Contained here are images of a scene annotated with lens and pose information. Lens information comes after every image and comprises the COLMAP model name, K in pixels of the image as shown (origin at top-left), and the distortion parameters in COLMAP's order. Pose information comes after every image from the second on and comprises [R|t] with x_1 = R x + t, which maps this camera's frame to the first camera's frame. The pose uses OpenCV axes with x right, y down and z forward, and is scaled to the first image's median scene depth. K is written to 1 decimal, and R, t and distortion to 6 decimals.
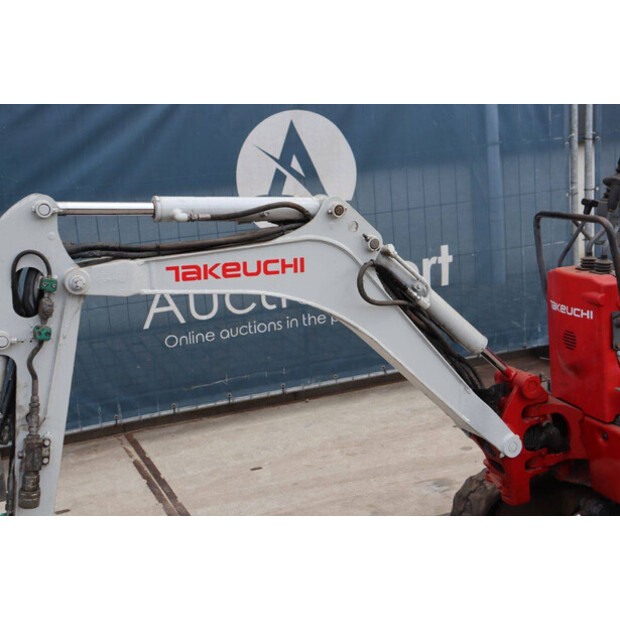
lens RADIAL K [[963.7, 0, 311.0], [0, 963.7, 307.5], [0, 0, 1]] dist [0.130301, 0.000000]
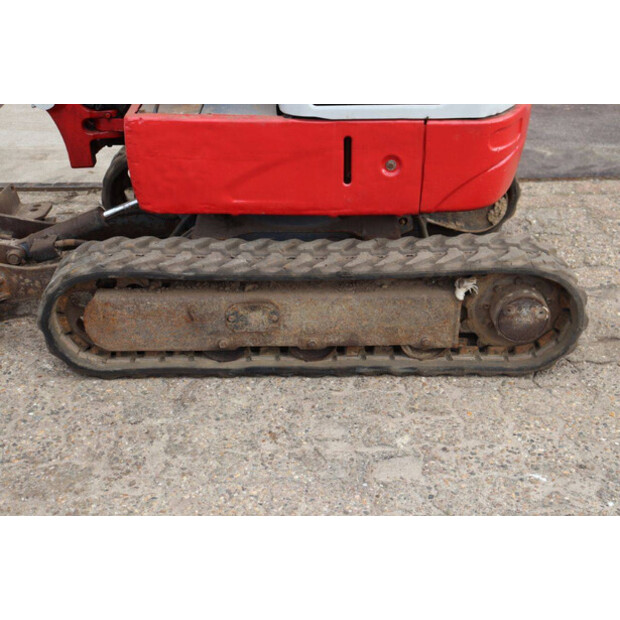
lens RADIAL K [[940.8, 0, 313.5], [0, 940.8, 324.2], [0, 0, 1]] dist [0.040892, 0.000000]
pose [[0.940439, 0.236532, -0.244185, 0.753086], [-0.139663, 0.923670, 0.356831, -0.004483], [0.309948, -0.301474, 0.901690, 0.279307]]
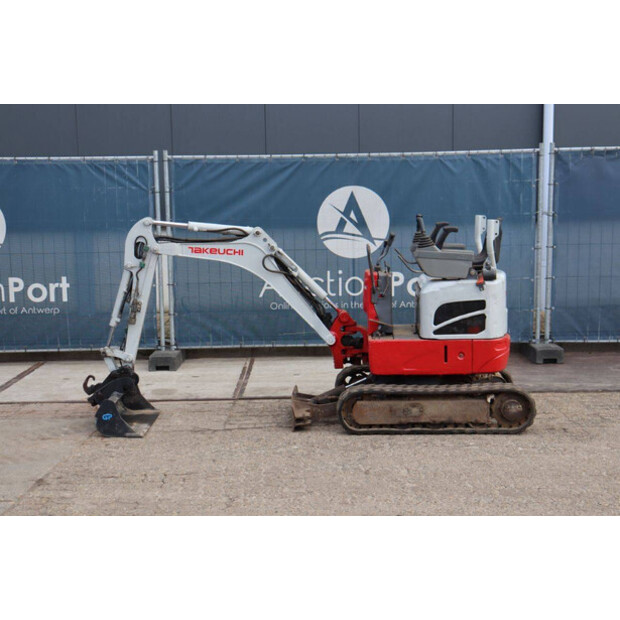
lens RADIAL K [[1001.2, 0, 322.1], [0, 1001.2, 302.8], [0, 0, 1]] dist [0.151852, 0.000000]
pose [[0.937612, 0.109210, -0.330085, 1.079783], [-0.126057, 0.991569, -0.030002, 0.141931], [0.324026, 0.069740, 0.943474, -1.445785]]
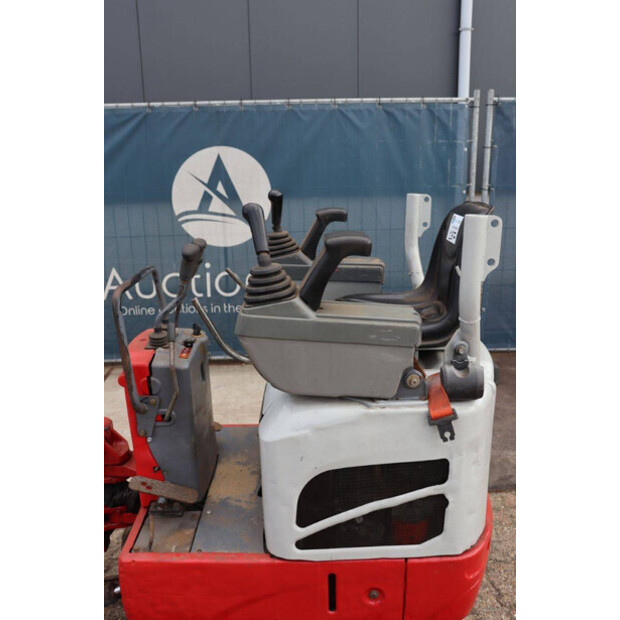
lens RADIAL K [[558.8, 0, 309.2], [0, 558.8, 313.3], [0, 0, 1]] dist [-0.127430, 0.144385]
pose [[0.950854, 0.144349, -0.273935, 0.624106], [-0.118746, 0.987040, 0.107939, -0.150710], [0.285966, -0.070105, 0.955672, 0.615311]]
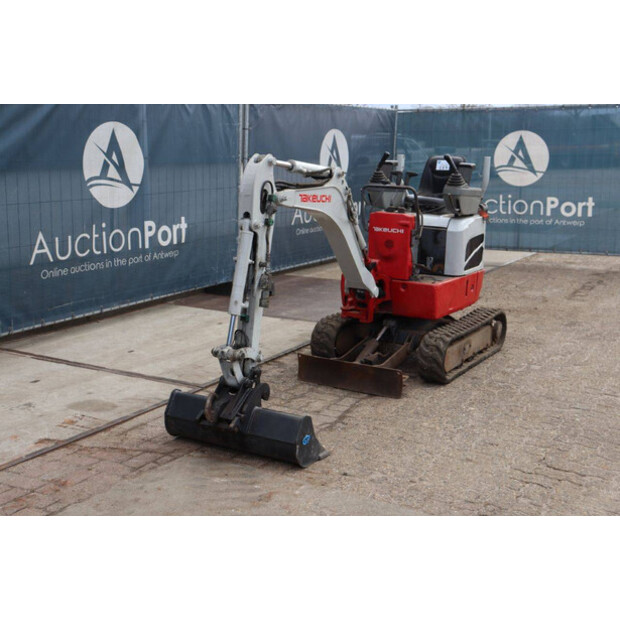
lens RADIAL K [[815.0, 0, 298.9], [0, 815.0, 298.4], [0, 0, 1]] dist [0.030186, 0.000000]
pose [[0.782476, -0.027073, 0.622091, -1.146738], [0.039466, 0.999202, -0.006155, 0.176536], [-0.621428, 0.029367, 0.782920, -0.330157]]
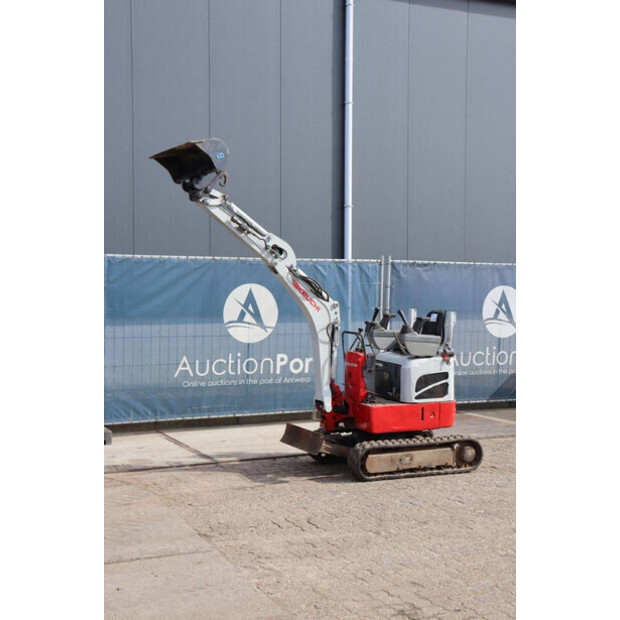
lens RADIAL K [[871.8, 0, 299.9], [0, 871.8, 308.6], [0, 0, 1]] dist [0.105807, 0.000000]
pose [[0.991597, 0.092138, 0.090811, -0.162910], [-0.076687, 0.983974, -0.160981, 0.309520], [-0.104188, 0.152664, 0.982771, -1.810493]]
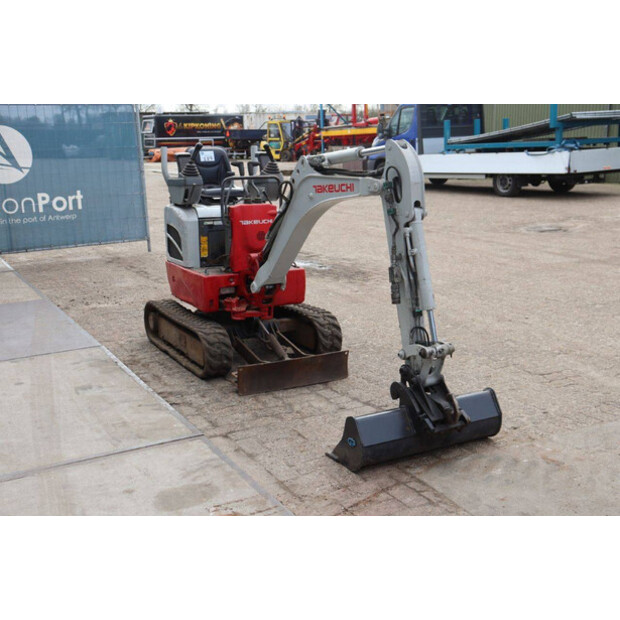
lens RADIAL K [[777.7, 0, 304.7], [0, 777.7, 306.3], [0, 0, 1]] dist [0.040110, 0.000000]
pose [[-0.138808, -0.120213, 0.982996, -1.602654], [0.202395, 0.968211, 0.146985, -0.054075], [-0.969417, 0.219357, -0.110065, 1.261293]]
